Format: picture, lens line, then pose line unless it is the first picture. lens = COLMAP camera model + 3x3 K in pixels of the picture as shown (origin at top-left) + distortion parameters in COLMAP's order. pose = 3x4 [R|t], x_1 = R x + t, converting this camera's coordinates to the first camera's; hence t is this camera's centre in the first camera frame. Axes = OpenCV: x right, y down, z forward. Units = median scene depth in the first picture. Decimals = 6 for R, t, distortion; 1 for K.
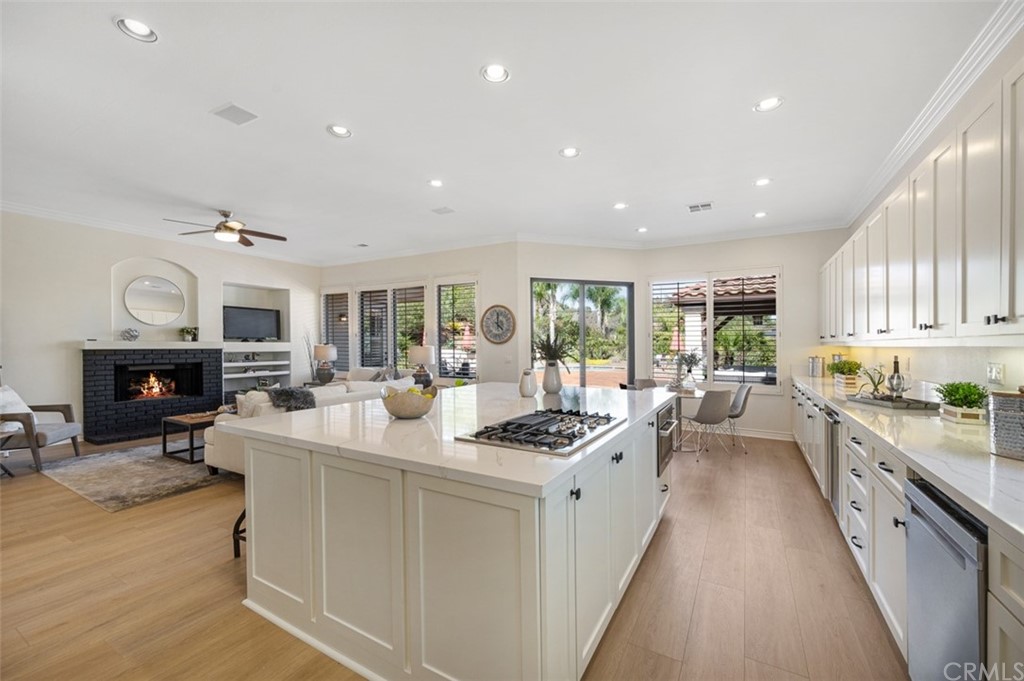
lens RADIAL K [[420.0, 0, 514.2], [0, 420.0, 348.7], [0, 0, 1]] dist [0.002270, 0.000213]
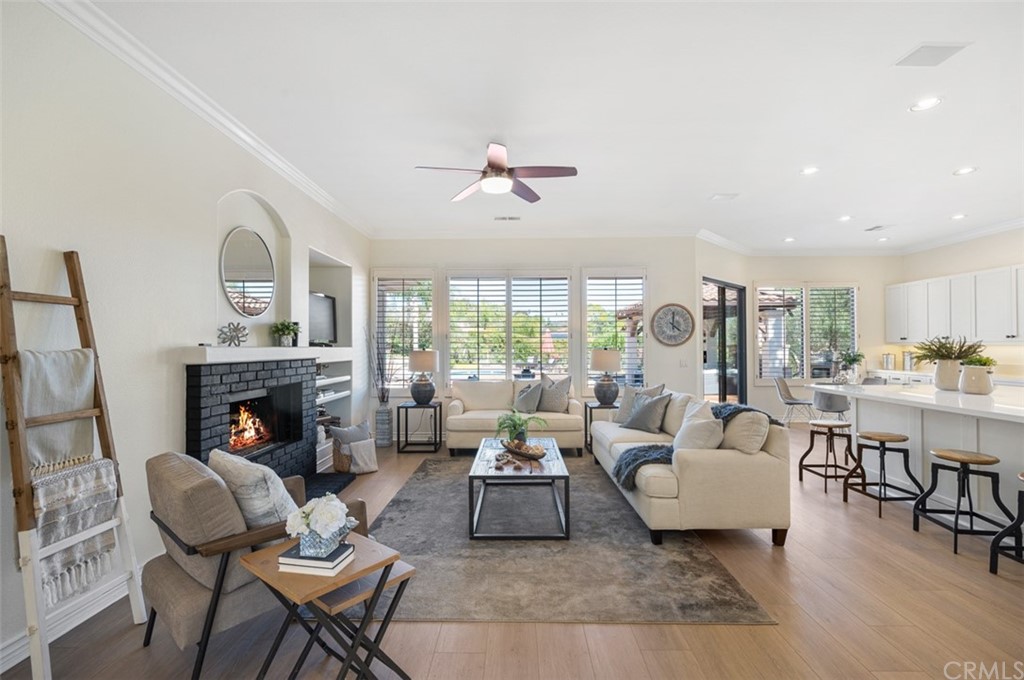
lens RADIAL K [[443.3, 0, 512.0], [0, 443.3, 340.0], [0, 0, 1]] dist [0.001006, 0.000043]
pose [[0.872481, -0.002035, 0.488644, -0.789608], [0.015877, 0.999581, -0.024186, -0.006822], [-0.488390, 0.028860, 0.872148, 0.320684]]
